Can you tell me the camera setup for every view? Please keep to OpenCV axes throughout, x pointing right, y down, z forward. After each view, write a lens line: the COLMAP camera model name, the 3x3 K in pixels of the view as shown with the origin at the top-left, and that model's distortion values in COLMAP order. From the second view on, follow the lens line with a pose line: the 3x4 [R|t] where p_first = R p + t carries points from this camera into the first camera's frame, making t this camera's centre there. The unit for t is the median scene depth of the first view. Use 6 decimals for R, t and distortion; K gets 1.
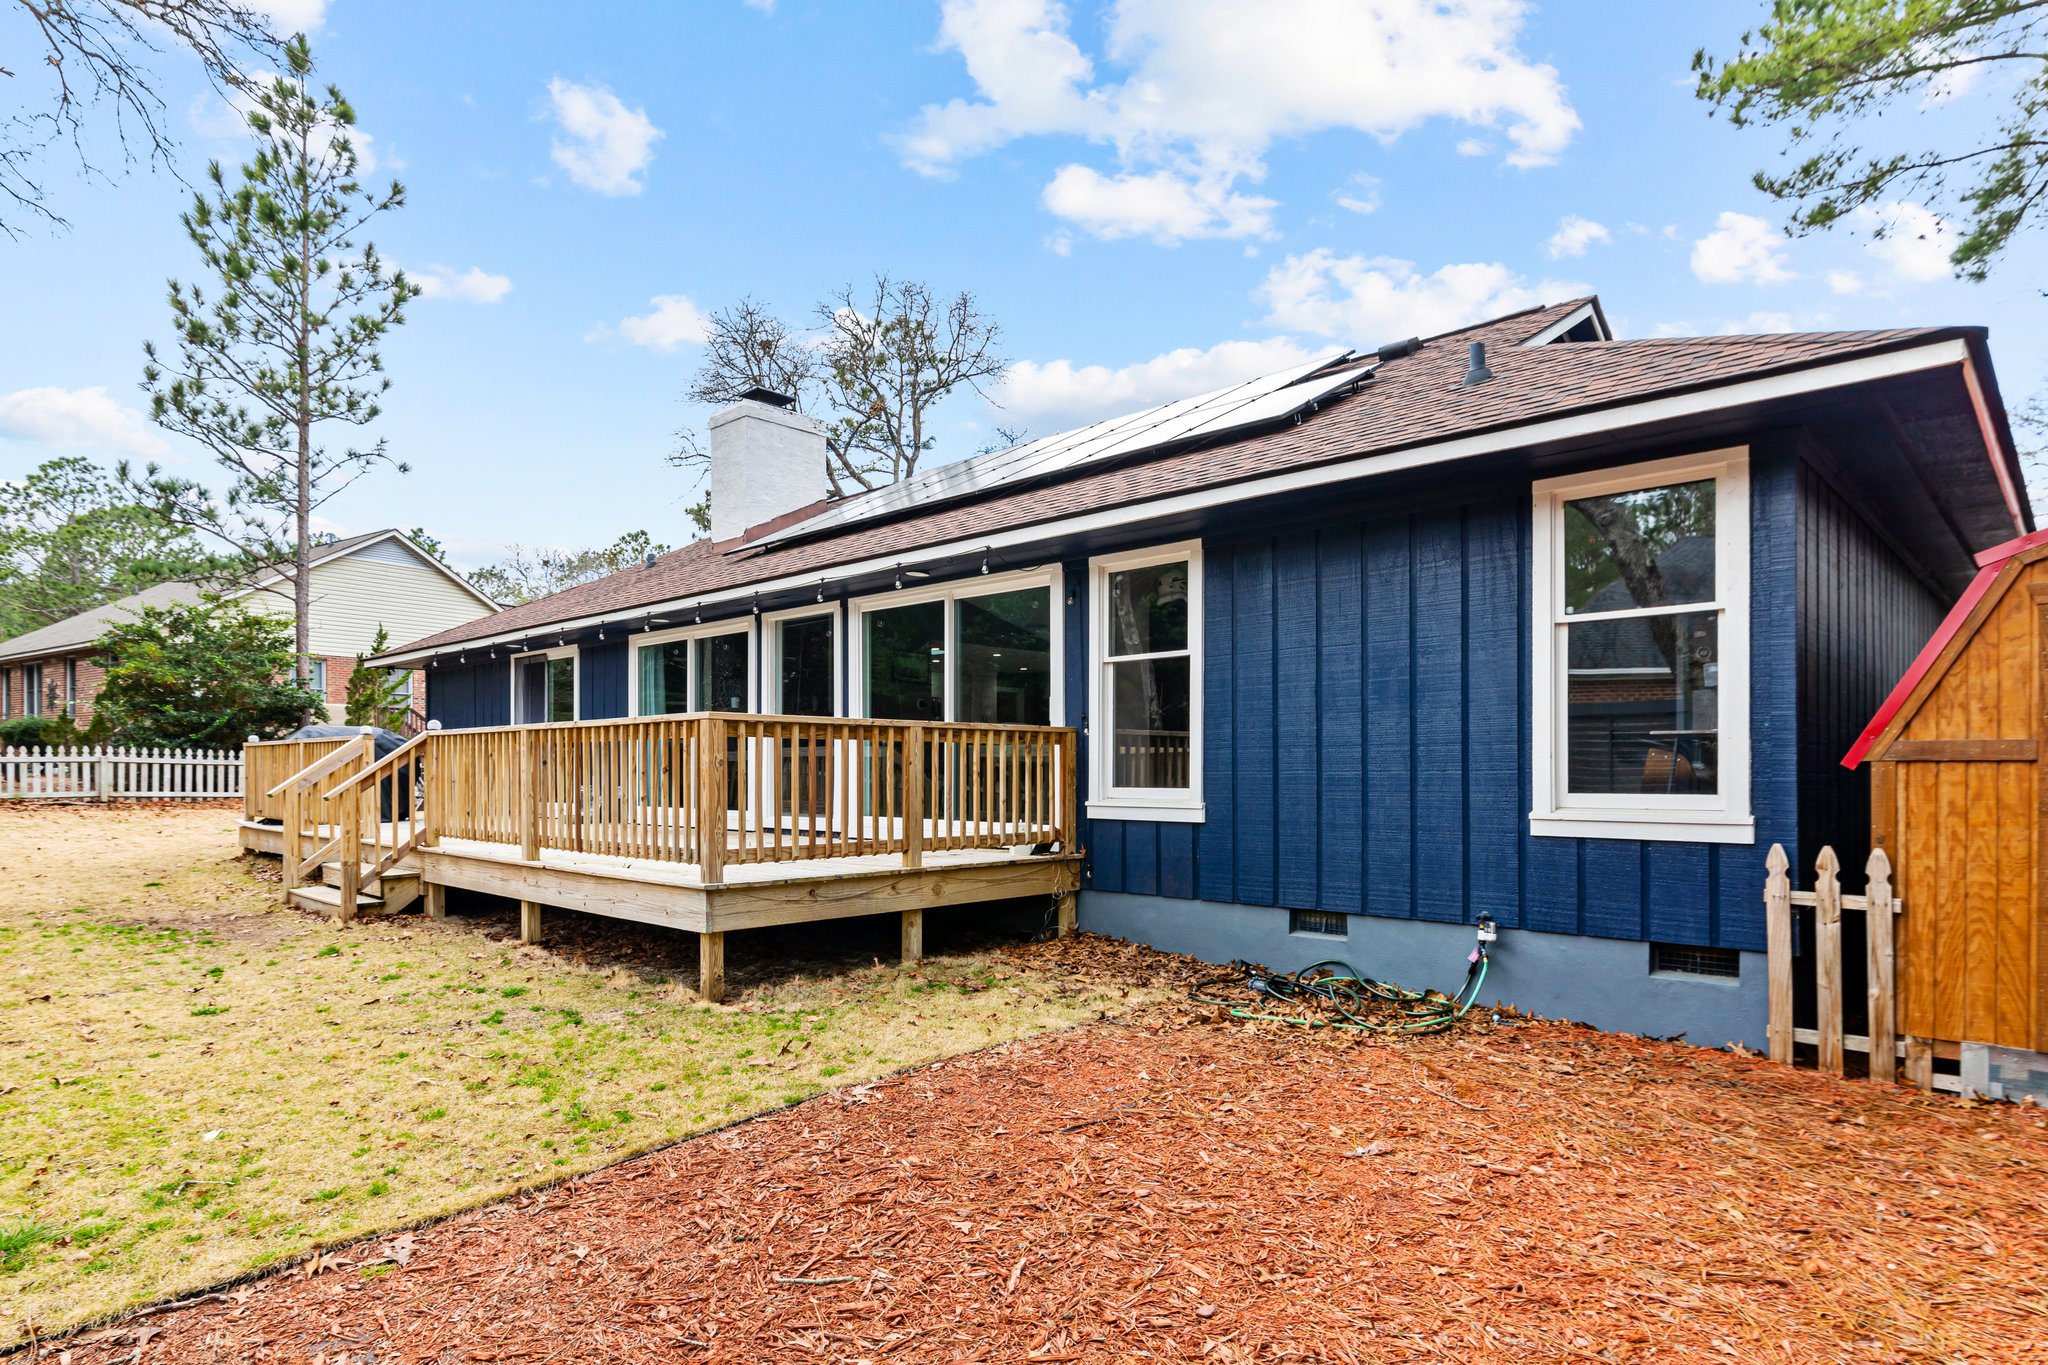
lens RADIAL K [[1138.6, 0, 1061.1], [0, 1138.6, 766.1], [0, 0, 1]] dist [-0.002355, -0.002466]
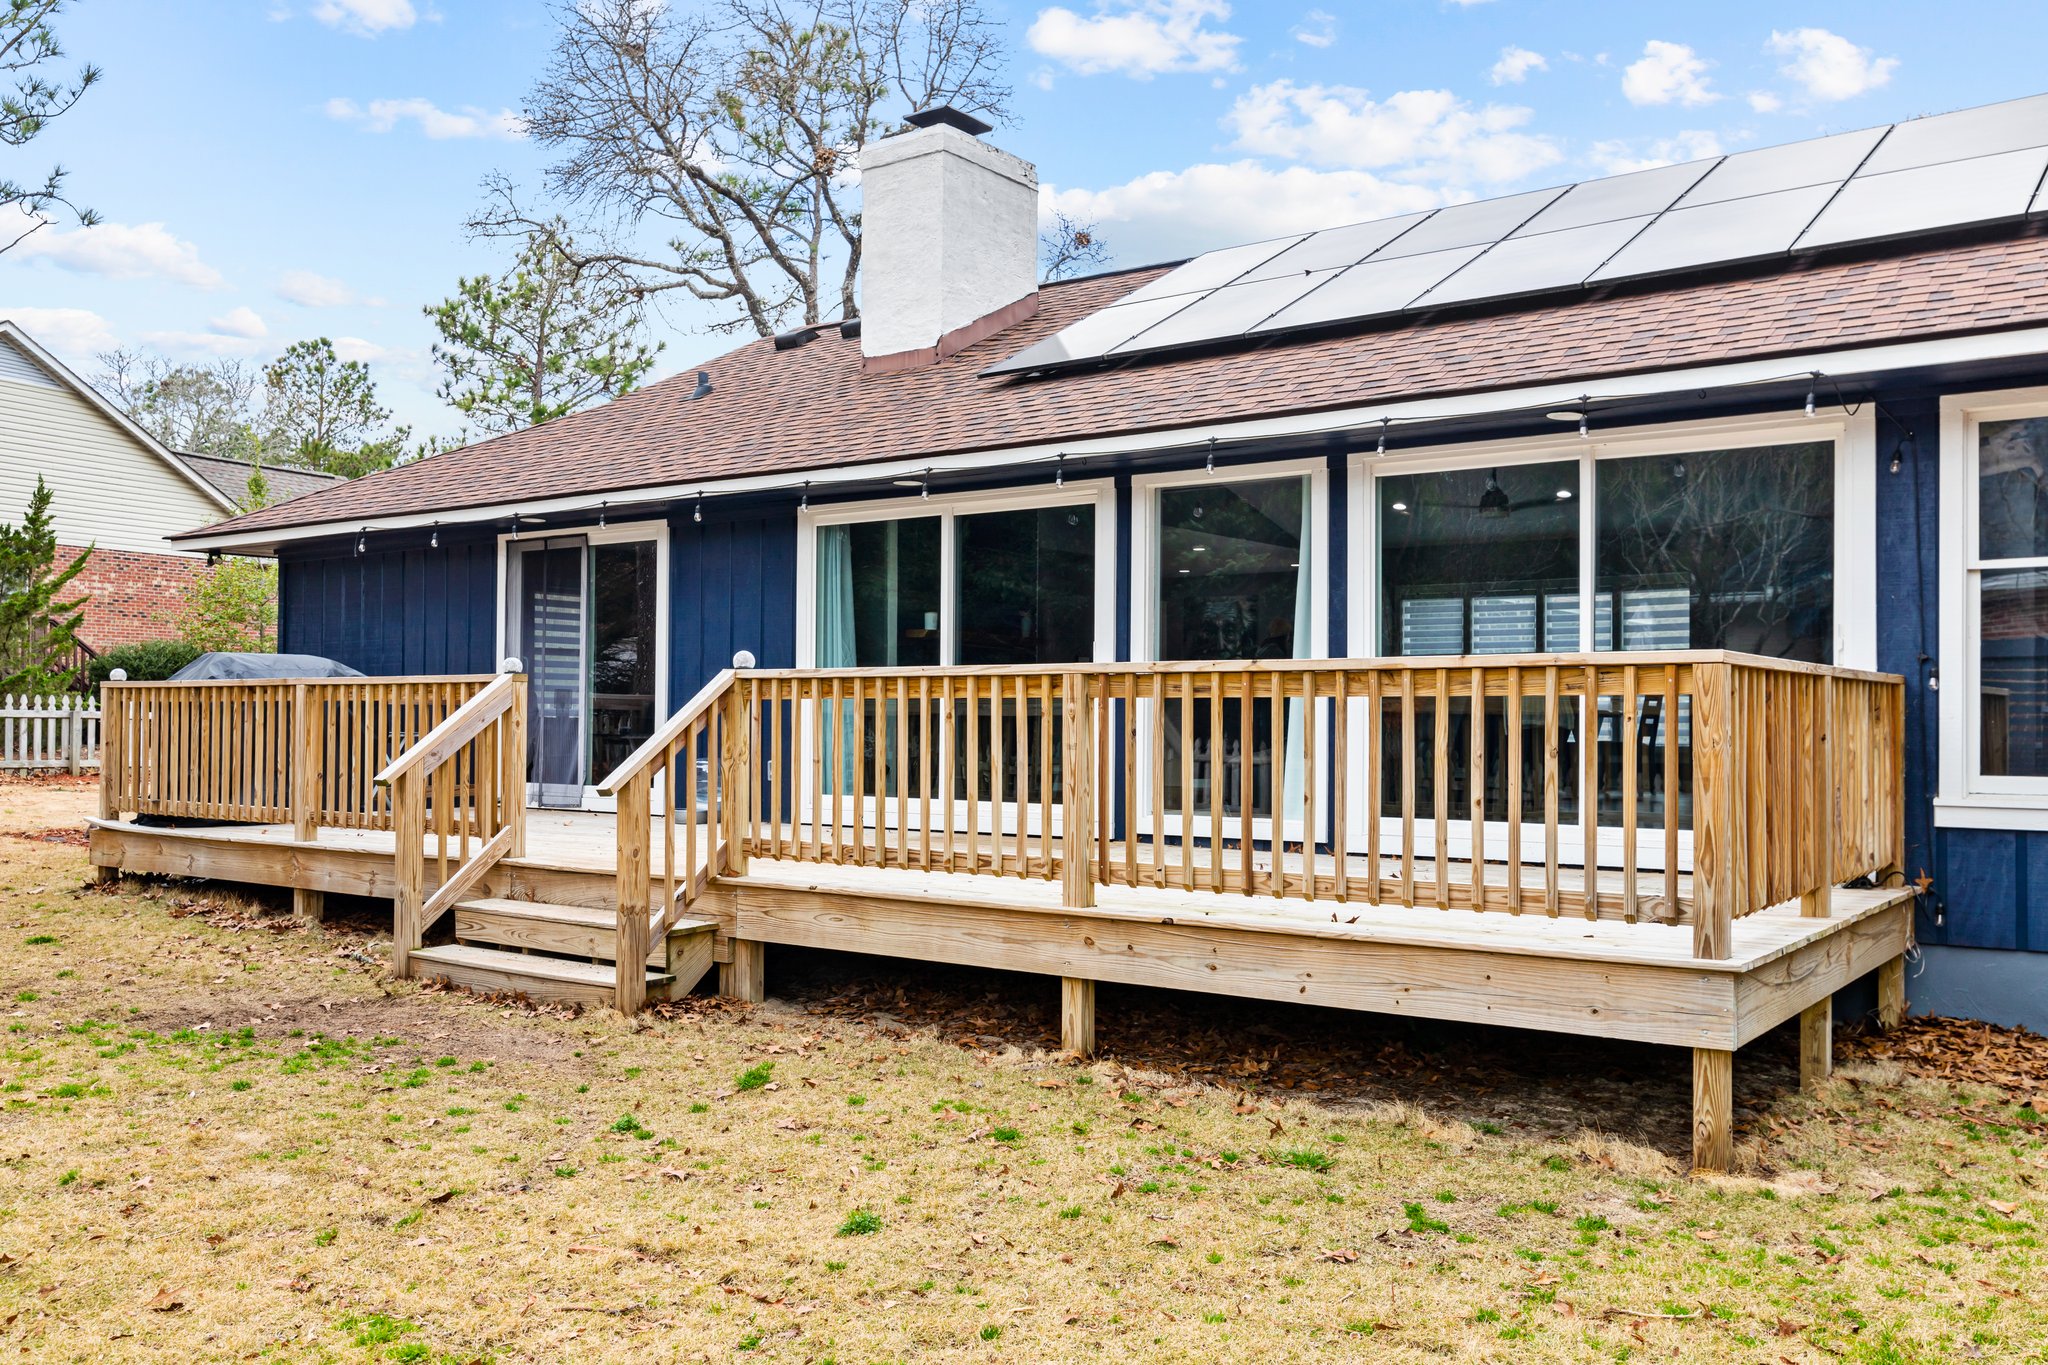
lens RADIAL K [[1687.1, 0, 1029.5], [0, 1687.1, 705.1], [0, 0, 1]] dist [-0.002728, 0.020973]
pose [[0.993273, 0.005204, 0.115682, -0.583178], [-0.004822, 0.999982, -0.003579, -0.013888], [-0.115699, 0.002997, 0.993280, 0.171947]]
